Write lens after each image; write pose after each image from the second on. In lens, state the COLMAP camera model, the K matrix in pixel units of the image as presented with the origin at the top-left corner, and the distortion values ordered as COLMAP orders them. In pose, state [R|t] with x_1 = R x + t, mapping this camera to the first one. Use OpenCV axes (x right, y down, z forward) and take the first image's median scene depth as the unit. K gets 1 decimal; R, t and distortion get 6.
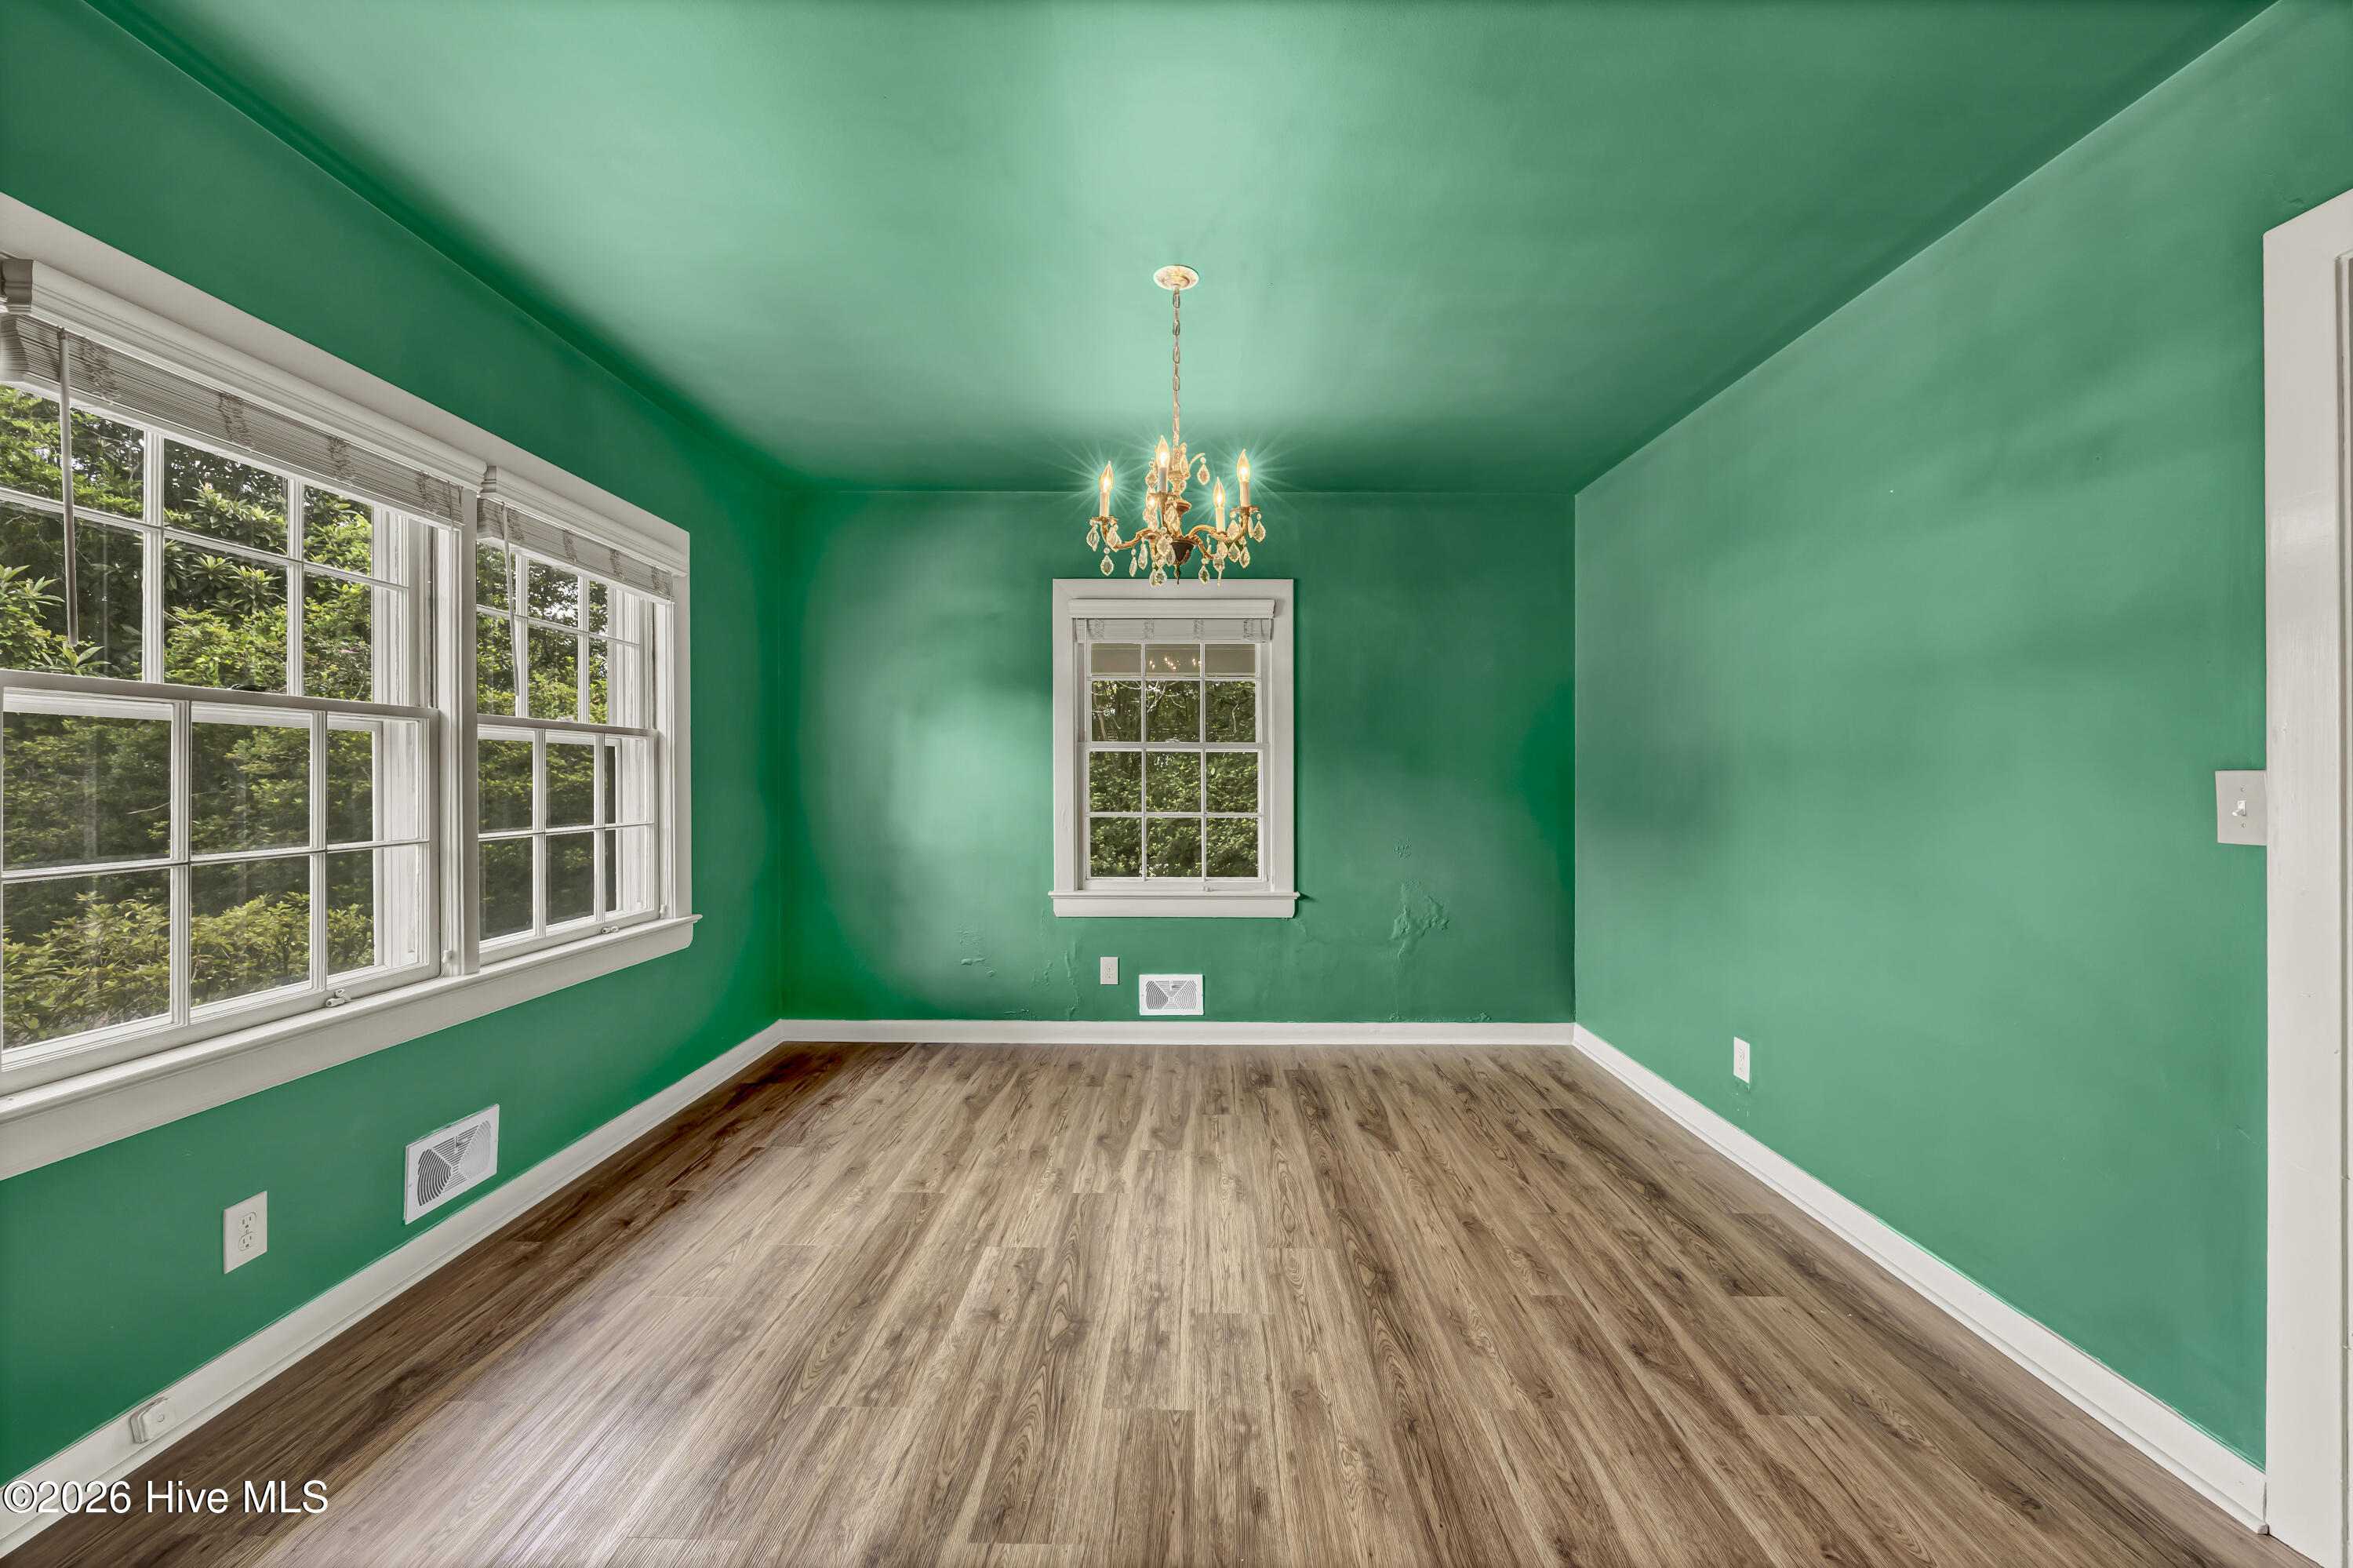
lens RADIAL K [[924.3, 0, 1180.8], [0, 924.3, 784.9], [0, 0, 1]] dist [-0.005645, 0.000547]
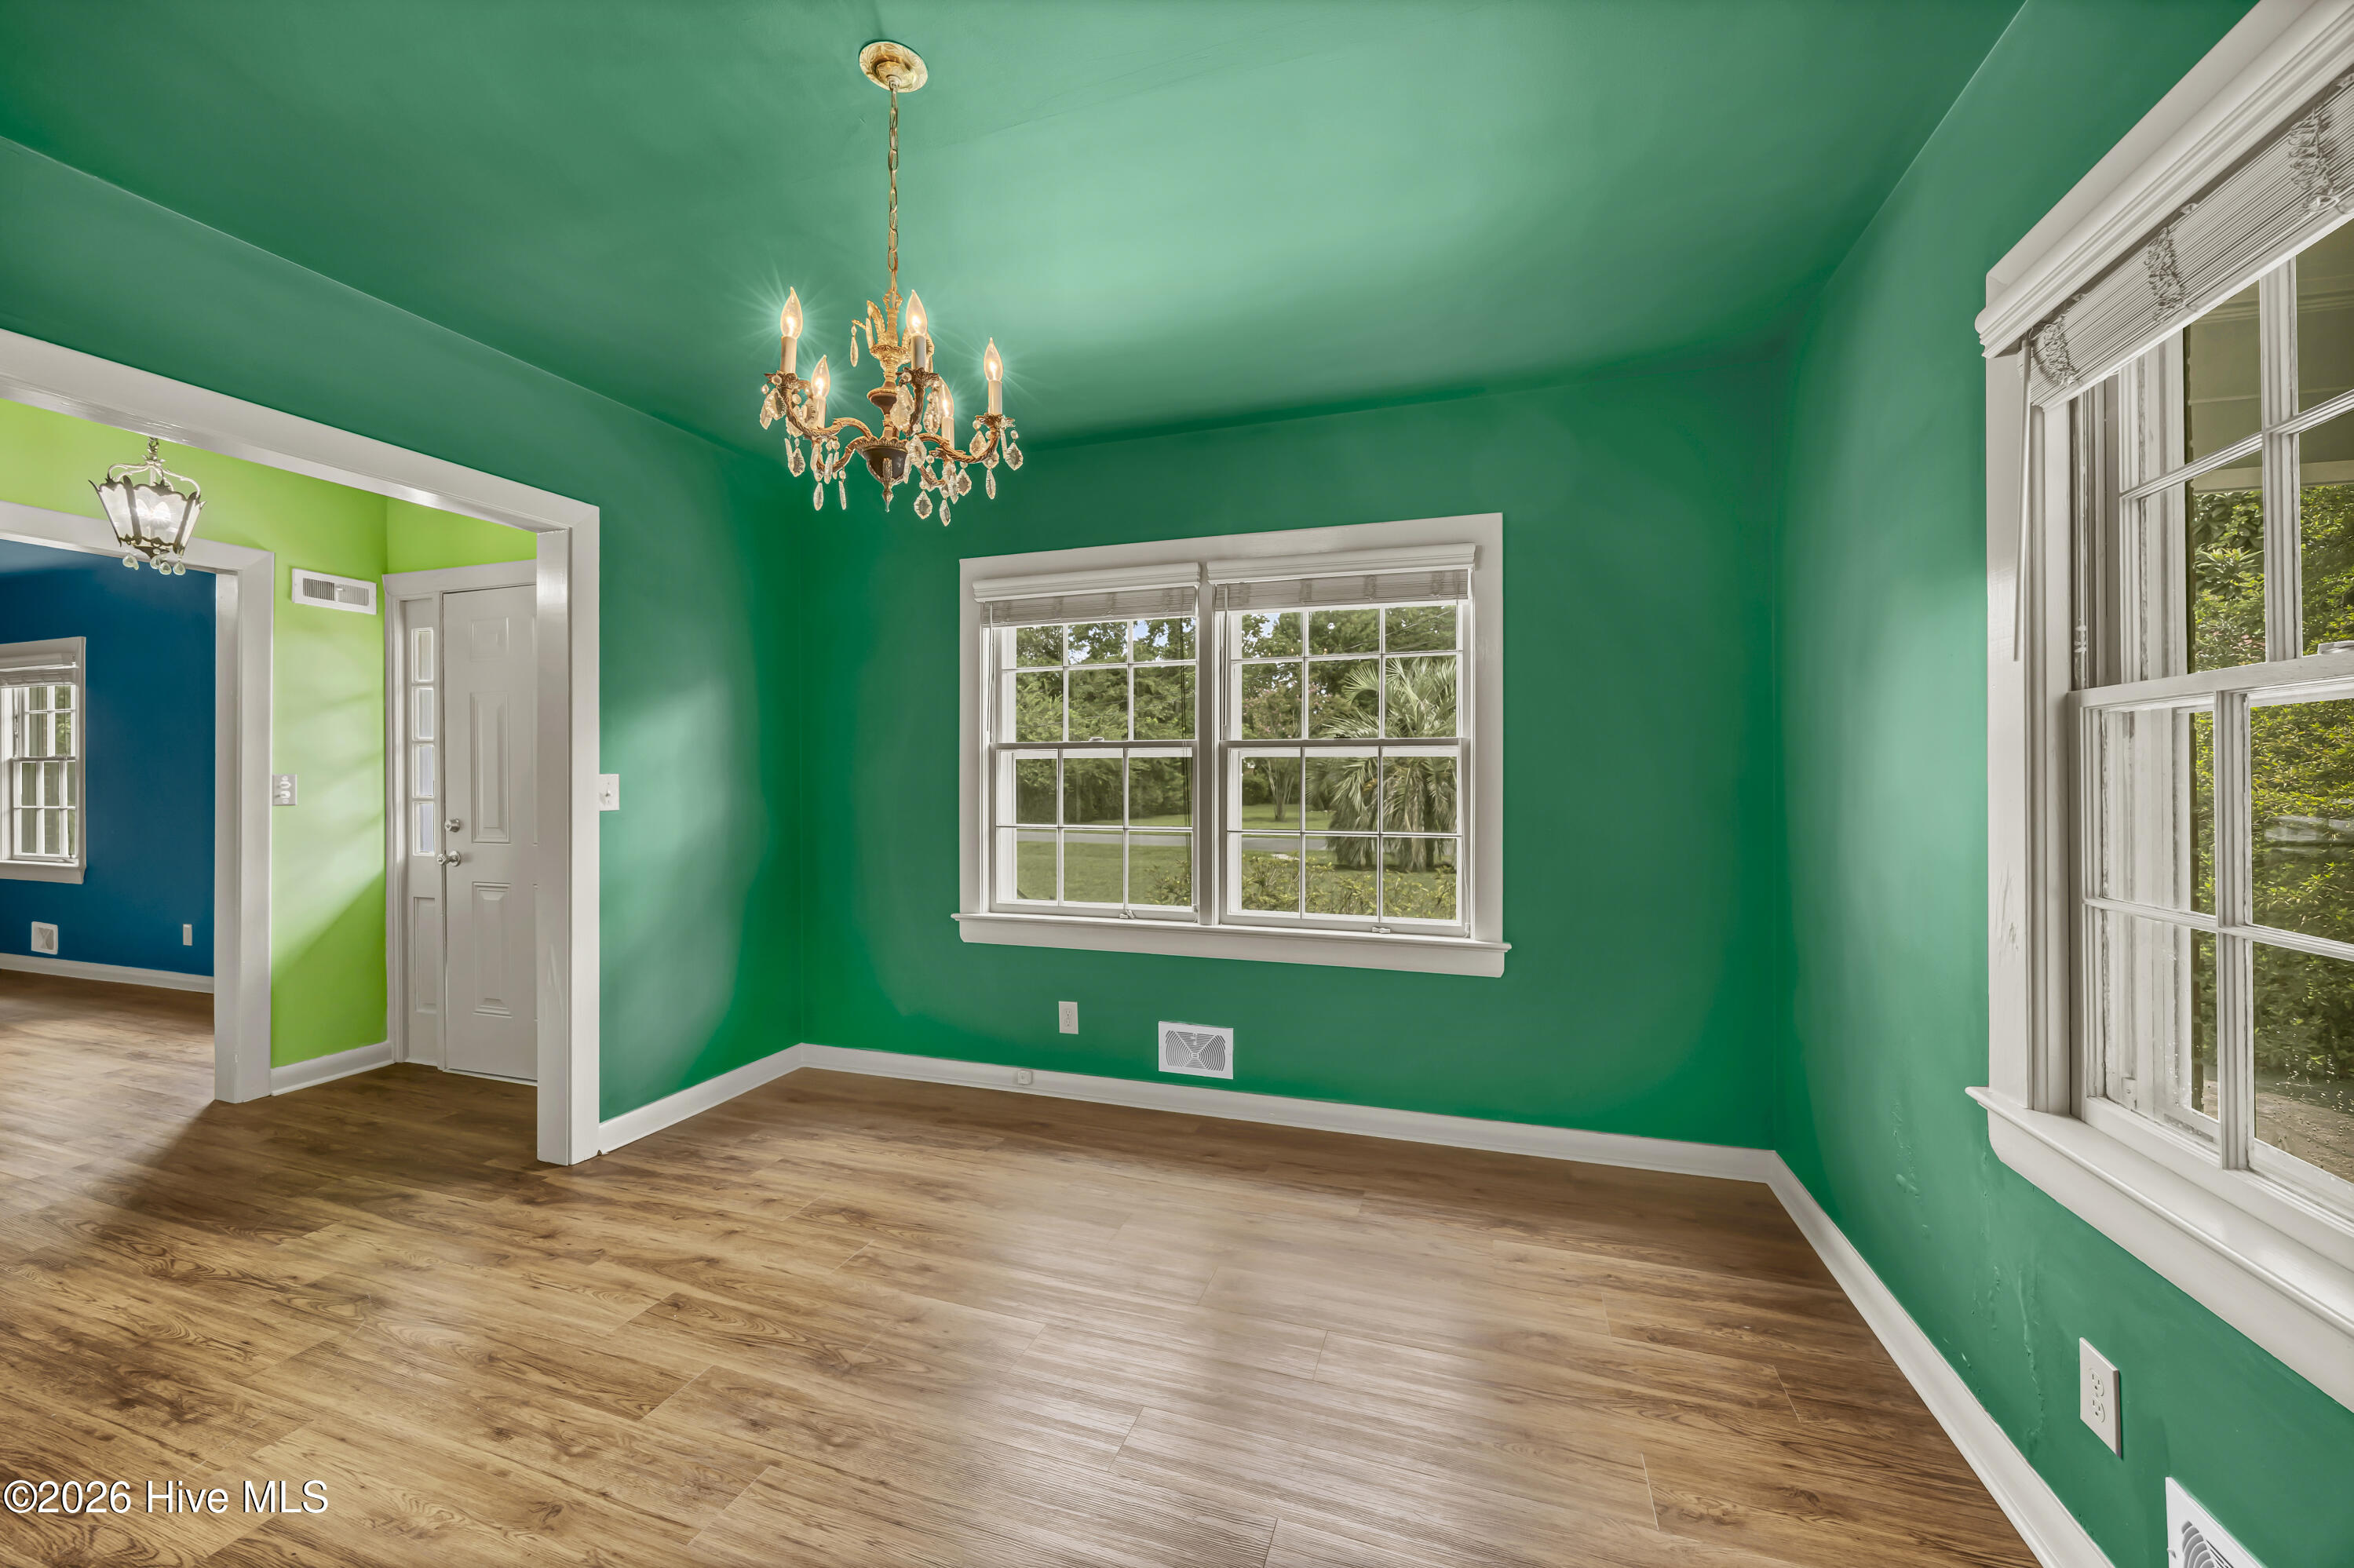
lens RADIAL K [[899.0, 0, 1162.4], [0, 899.0, 785.6], [0, 0, 1]] dist [-0.001927, 0.000186]
pose [[-0.322881, 0.002878, -0.946435, 0.655990], [-0.008497, 0.999946, 0.005939, -0.019401], [0.946402, 0.009959, -0.322839, 1.613547]]
